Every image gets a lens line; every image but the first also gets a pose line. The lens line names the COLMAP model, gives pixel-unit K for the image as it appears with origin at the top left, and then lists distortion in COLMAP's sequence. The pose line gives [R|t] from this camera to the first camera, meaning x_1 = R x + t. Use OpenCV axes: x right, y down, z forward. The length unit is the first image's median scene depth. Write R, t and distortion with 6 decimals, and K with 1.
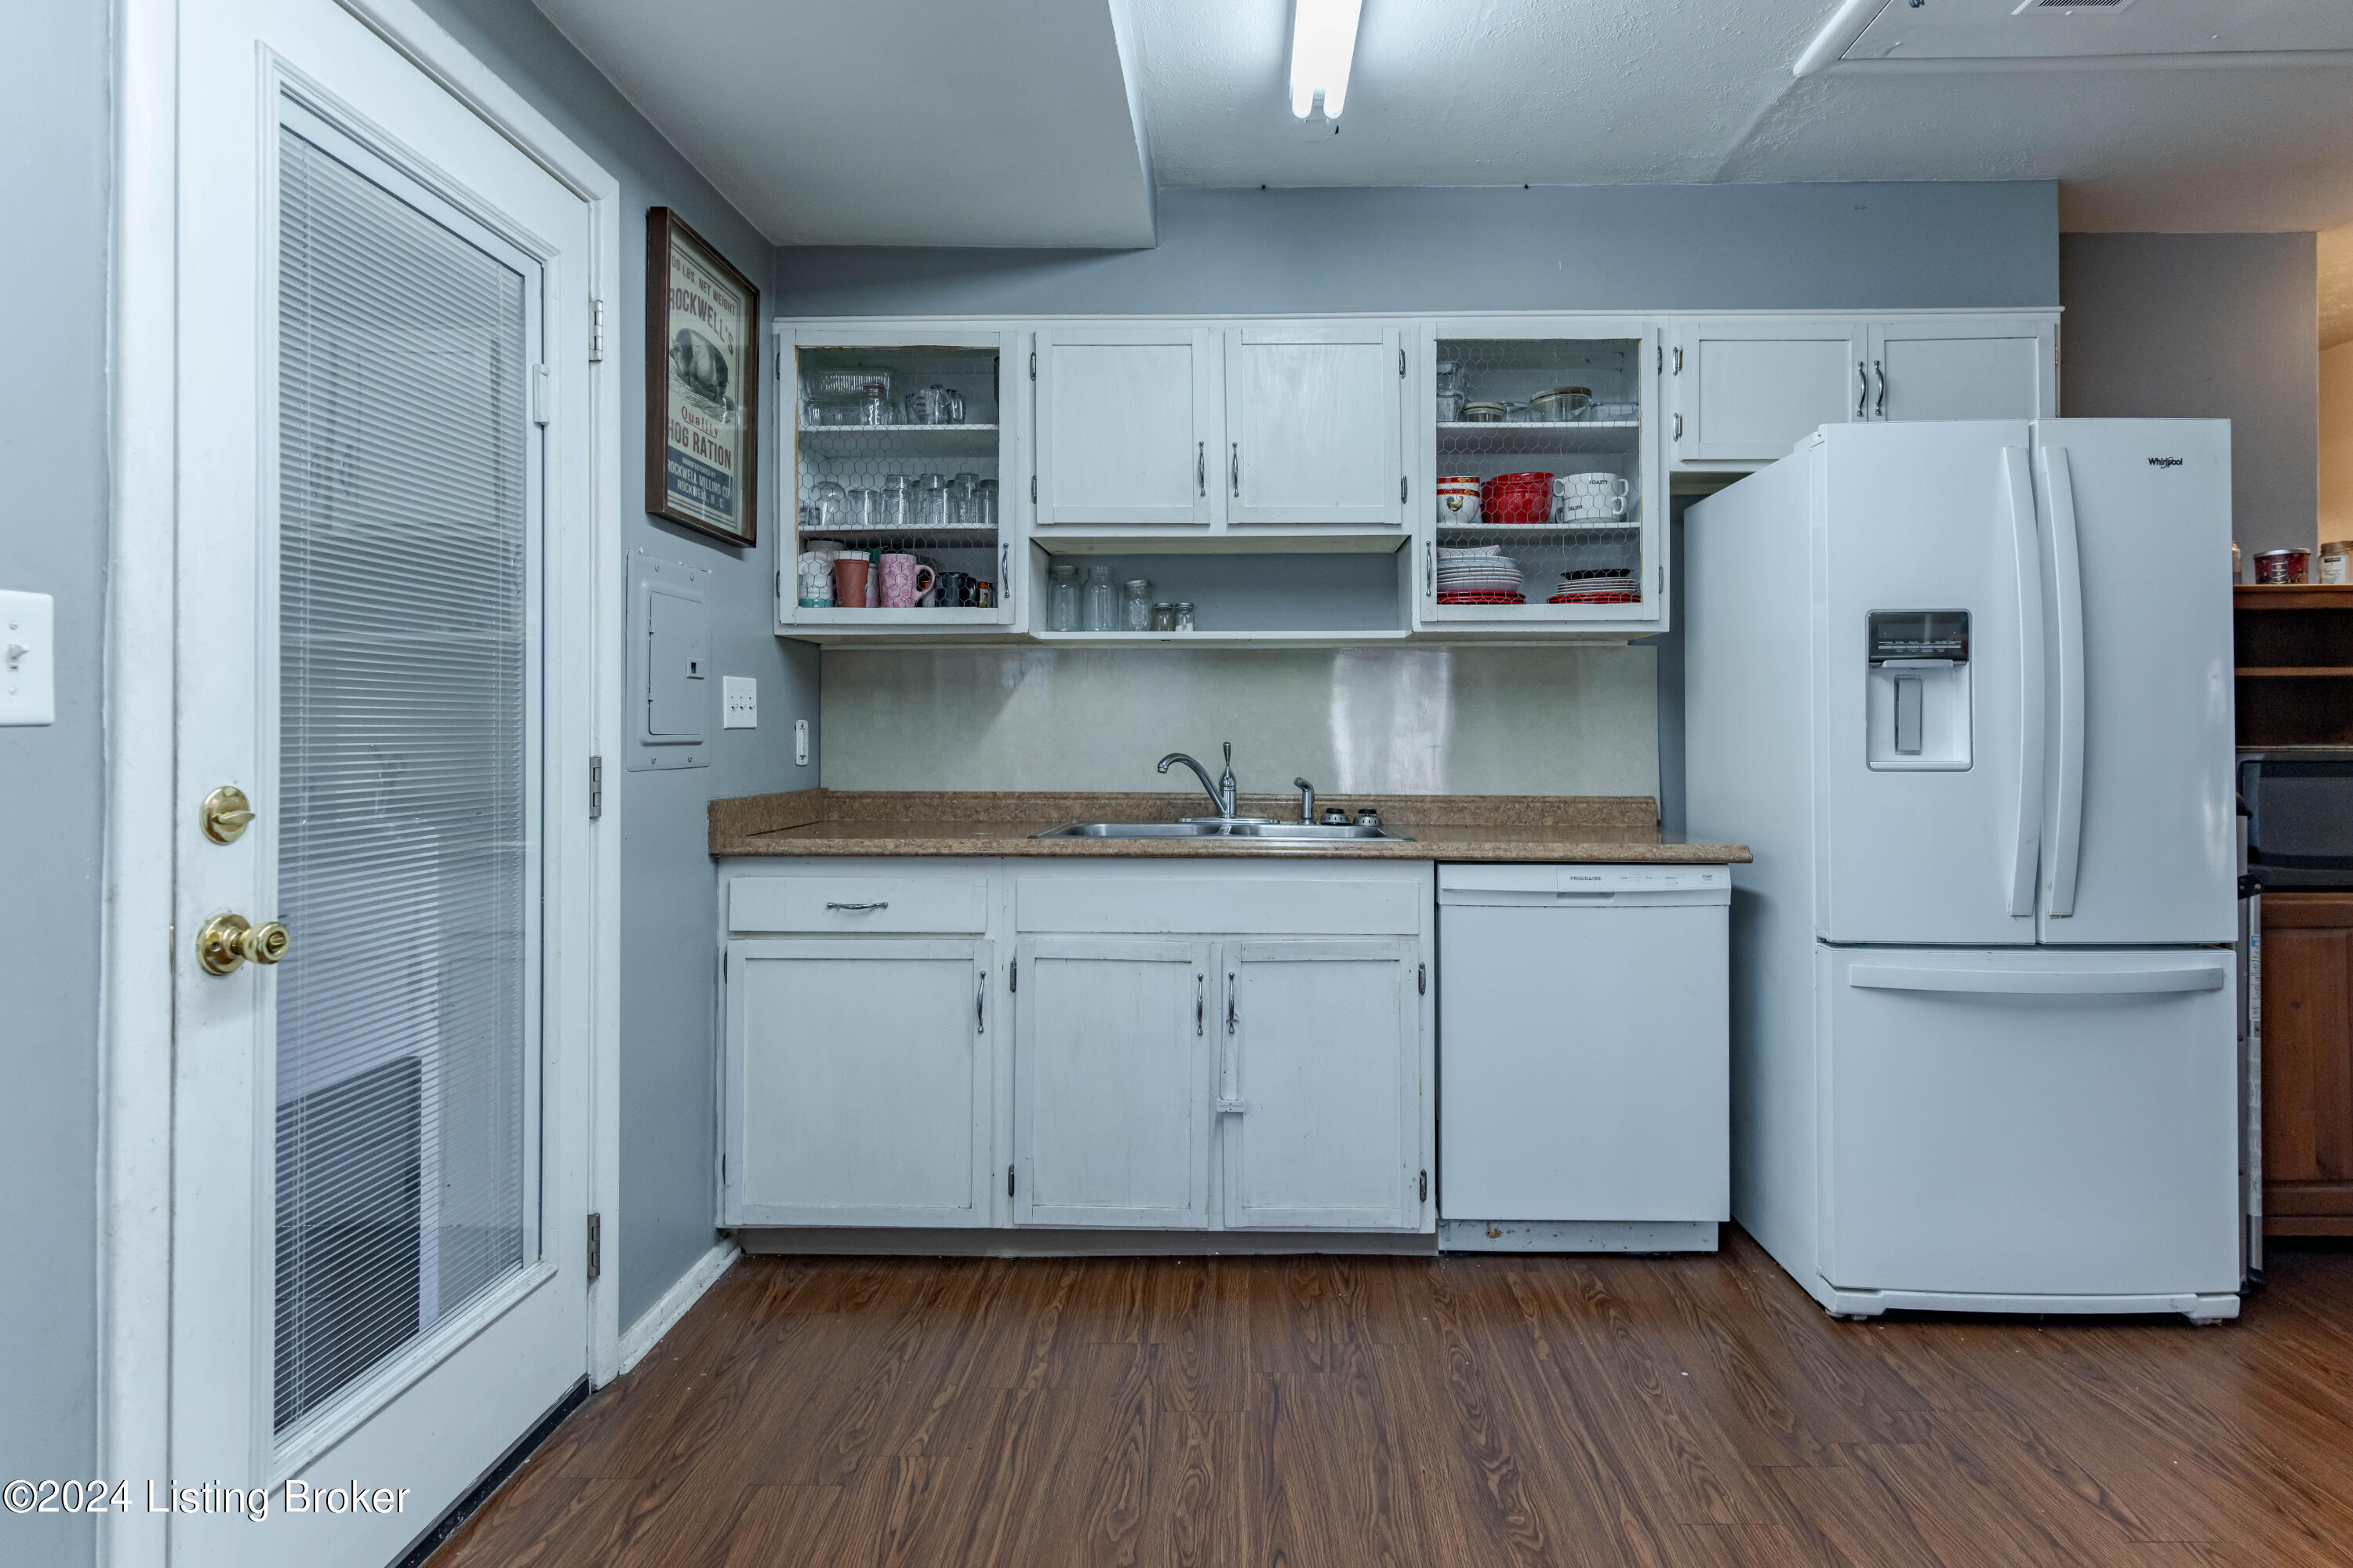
lens RADIAL K [[1216.1, 0, 1232.2], [0, 1216.1, 716.0], [0, 0, 1]] dist [0.011217, -0.002044]
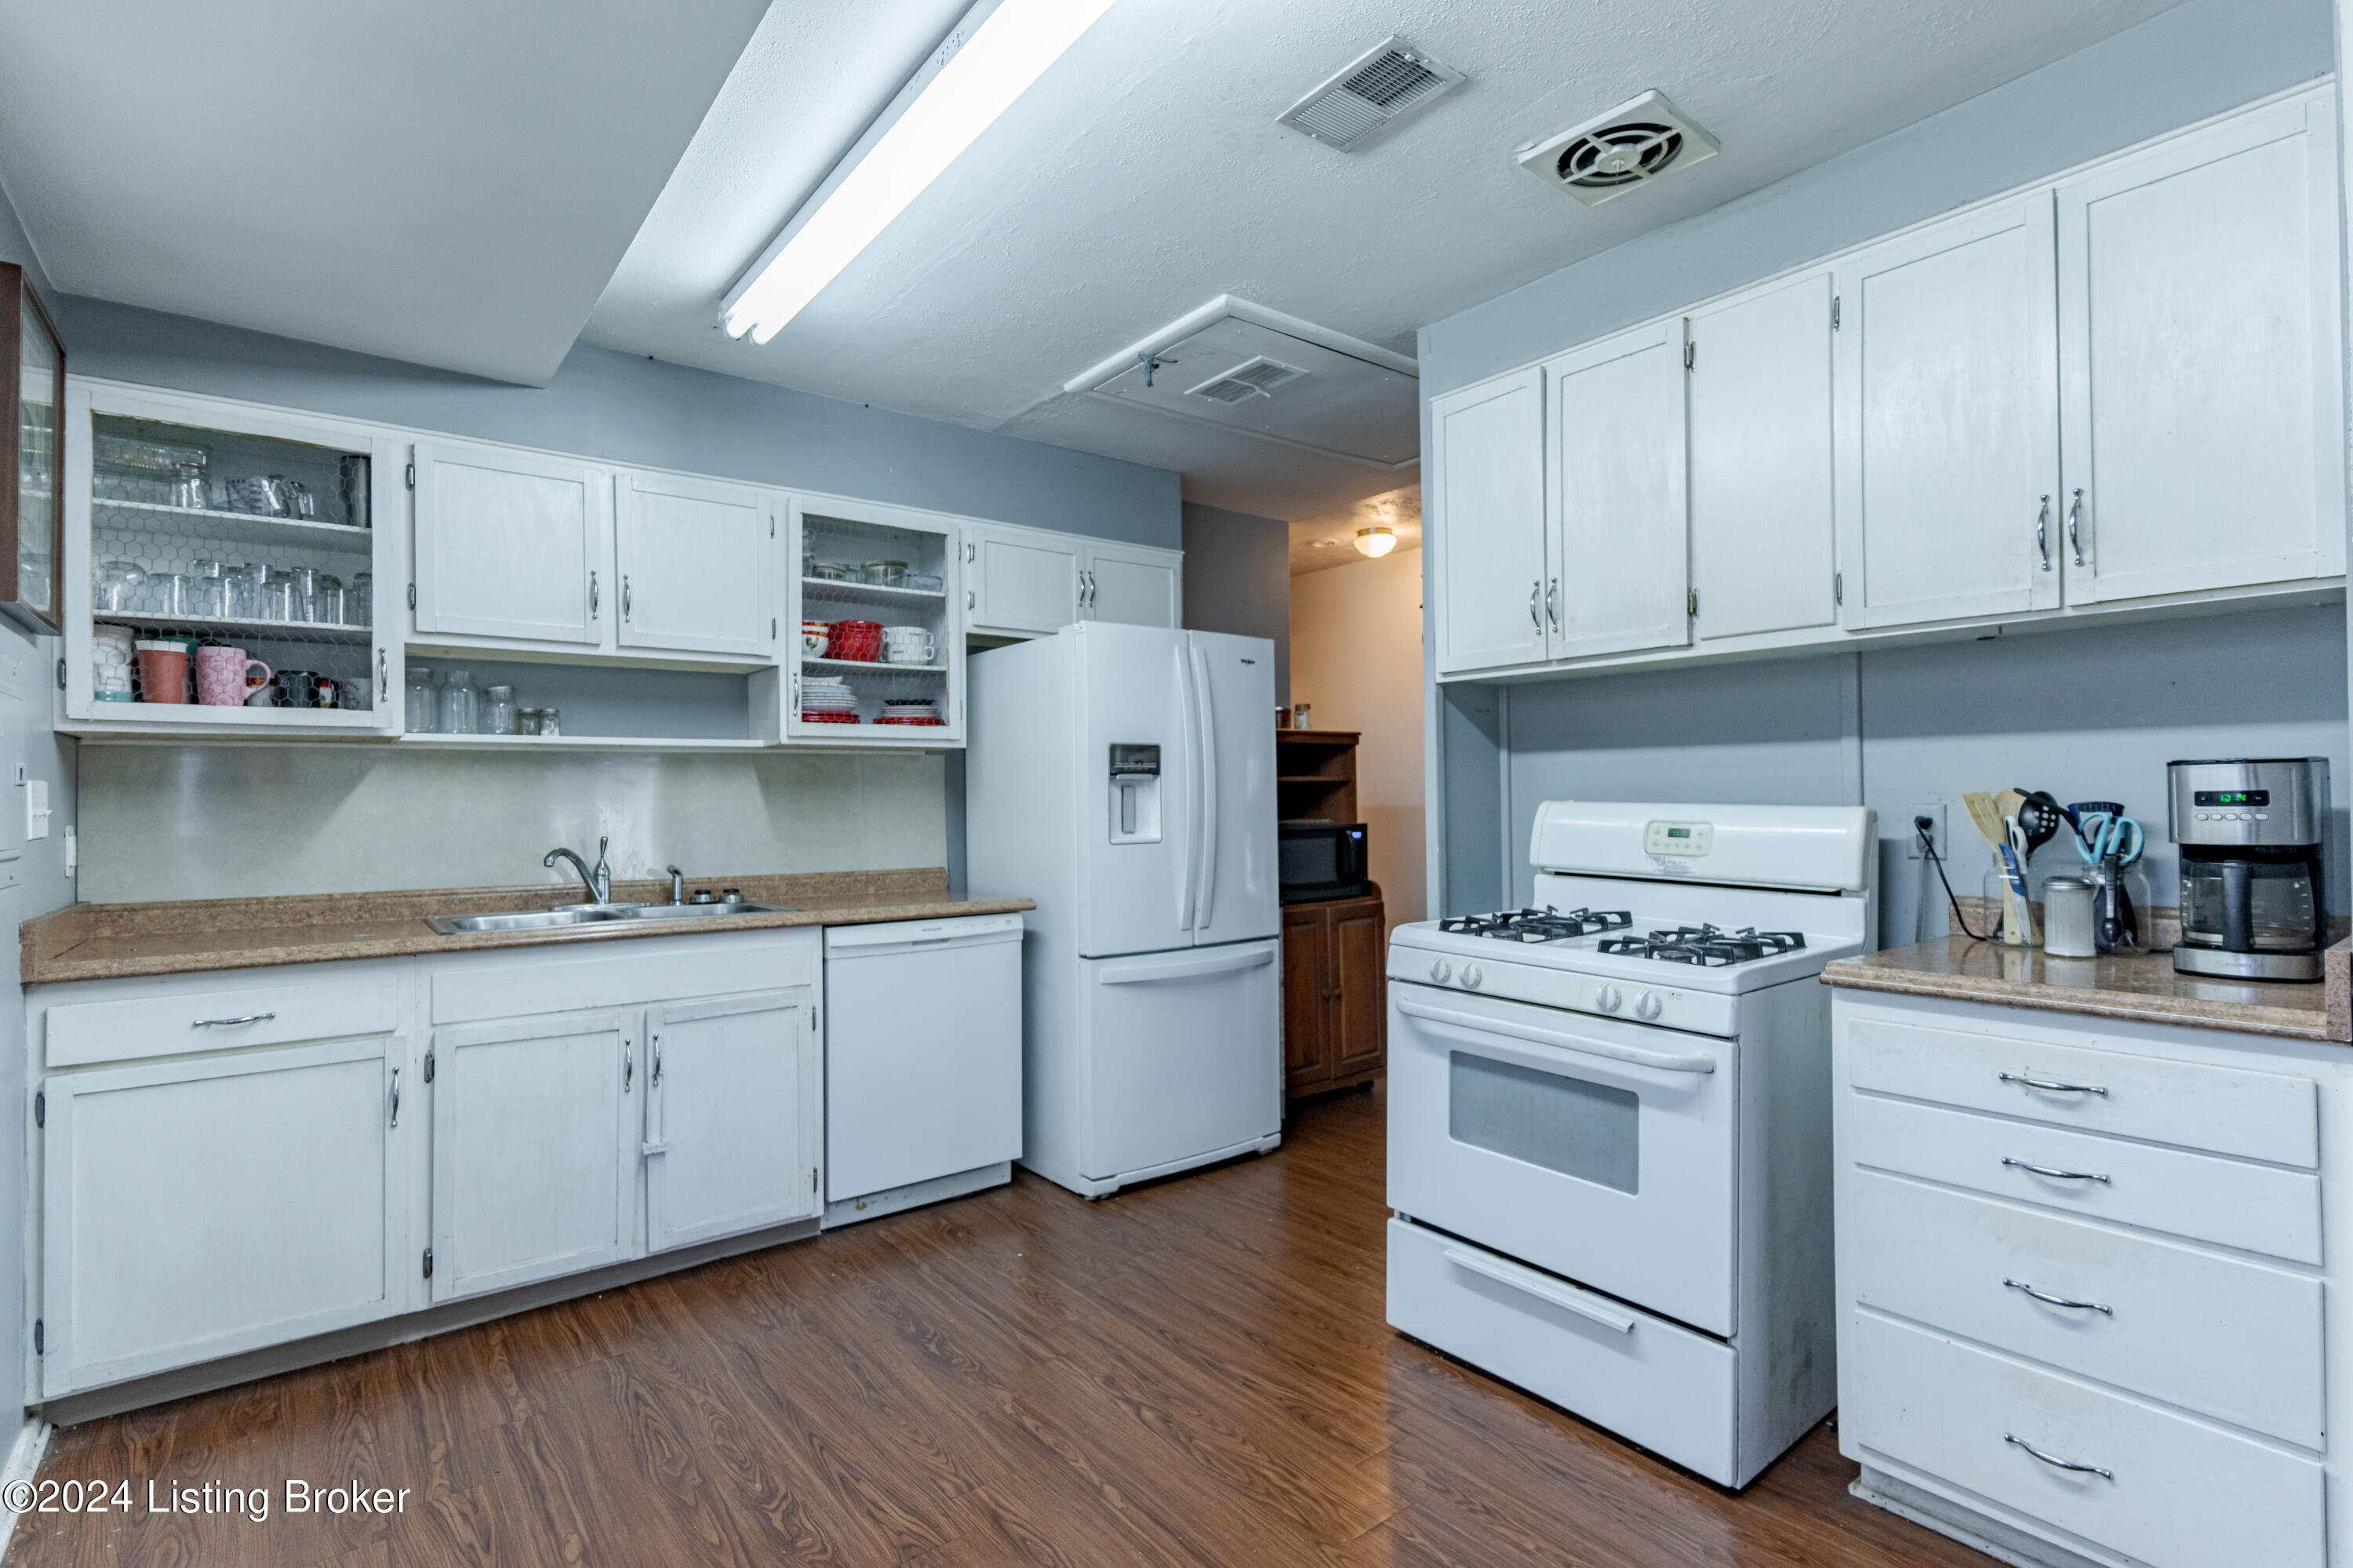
lens RADIAL K [[1115.5, 0, 1171.9], [0, 1115.5, 782.0], [0, 0, 1]] dist [0.005770, -0.001342]
pose [[0.781610, 0.001460, 0.623765, -0.277022], [0.004357, 0.999960, -0.007799, -0.021790], [-0.623752, 0.008814, 0.781573, -0.152533]]
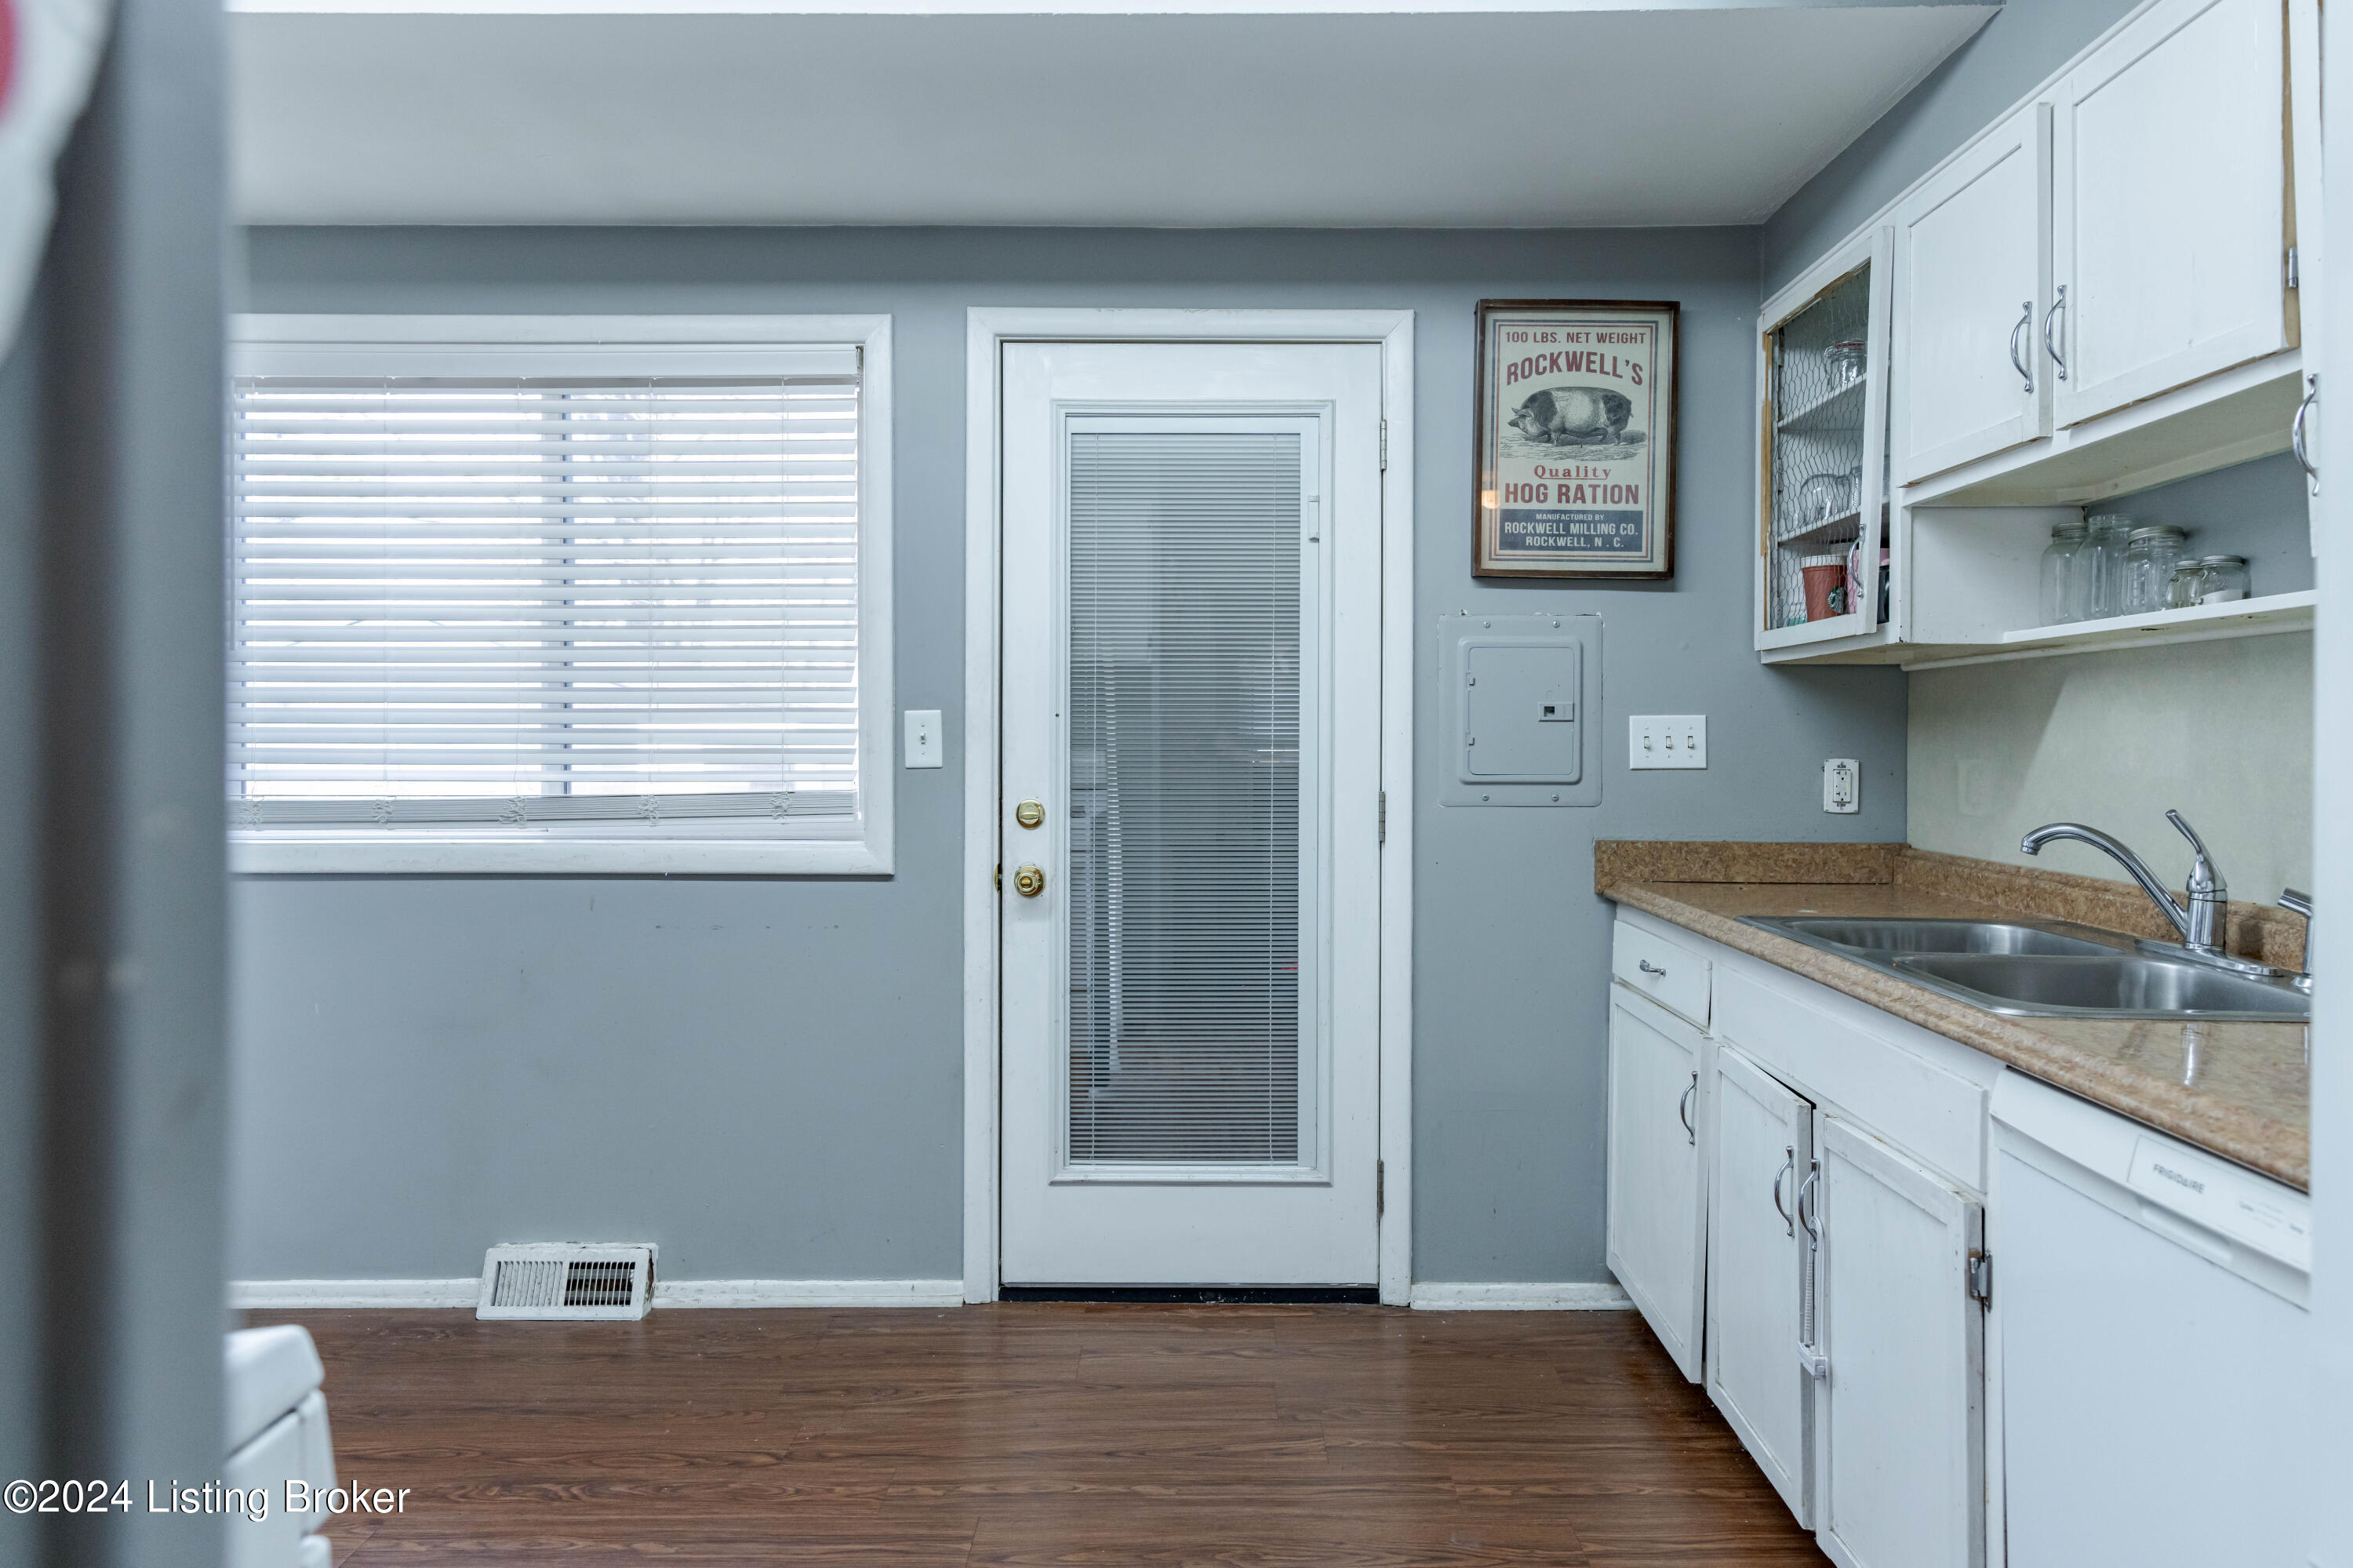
lens RADIAL K [[1440.4, 0, 1189.8], [0, 1440.4, 737.7], [0, 0, 1]] dist [-0.027070, 0.000328]
pose [[-0.002330, -0.000482, -0.999997, 0.745320], [0.011572, 0.999933, -0.000509, -0.018750], [0.999930, -0.011573, -0.002324, 0.650351]]
